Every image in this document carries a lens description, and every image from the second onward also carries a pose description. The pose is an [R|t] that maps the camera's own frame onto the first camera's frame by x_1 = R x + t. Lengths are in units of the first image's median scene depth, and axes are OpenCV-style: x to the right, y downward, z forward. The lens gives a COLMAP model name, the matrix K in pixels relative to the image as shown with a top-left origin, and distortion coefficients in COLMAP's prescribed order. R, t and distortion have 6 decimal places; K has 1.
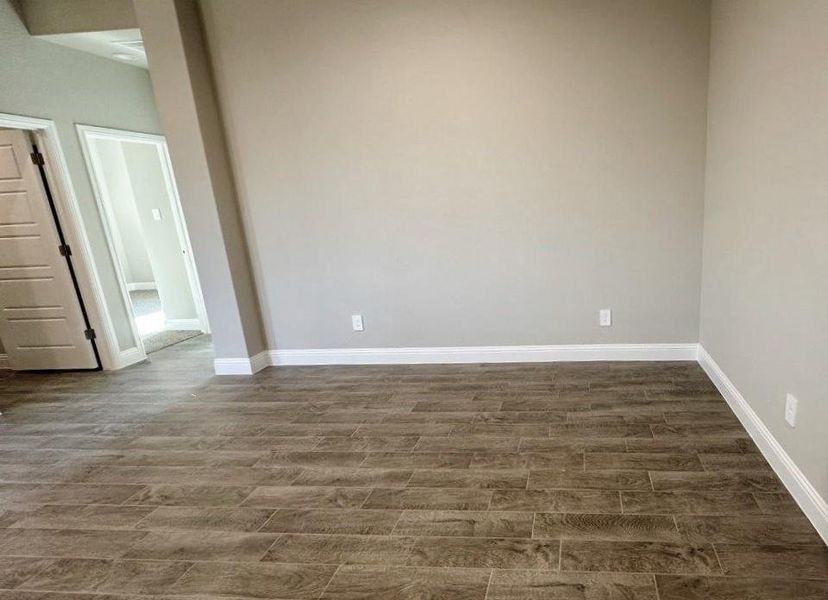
lens RADIAL K [[437.2, 0, 549.1], [0, 437.2, 298.0], [0, 0, 1]] dist [-0.000545, 0.000336]
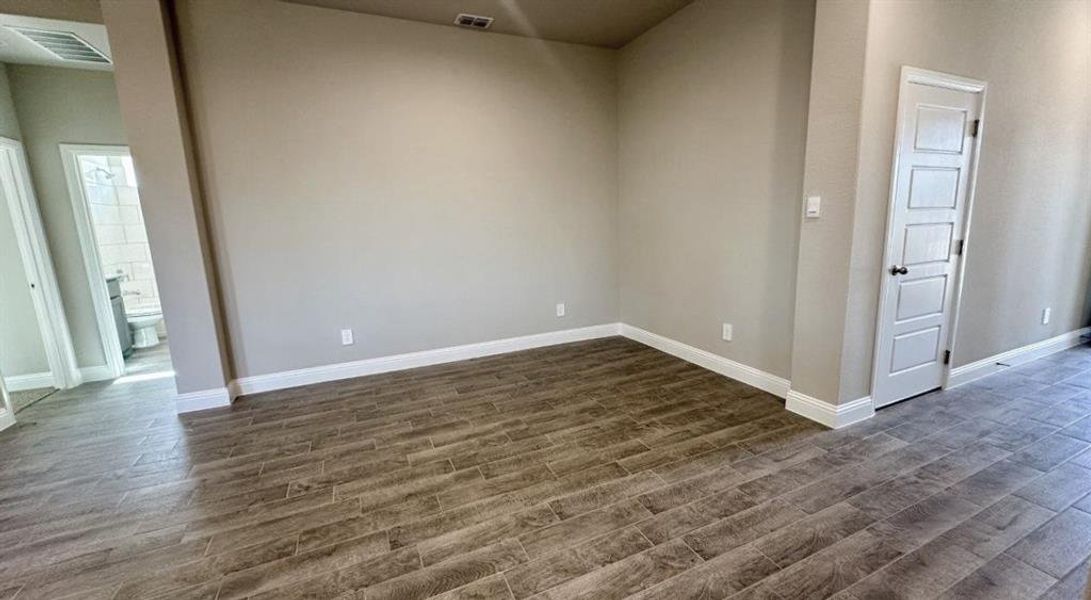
lens RADIAL K [[437.0, 0, 545.5], [0, 437.0, 300.0], [0, 0, 1]] dist [0.001115, 0.000124]
pose [[0.878623, -0.071653, 0.472110, -0.780810], [0.106685, 0.993143, -0.047814, 0.107383], [-0.465447, 0.092378, 0.880242, -0.206114]]
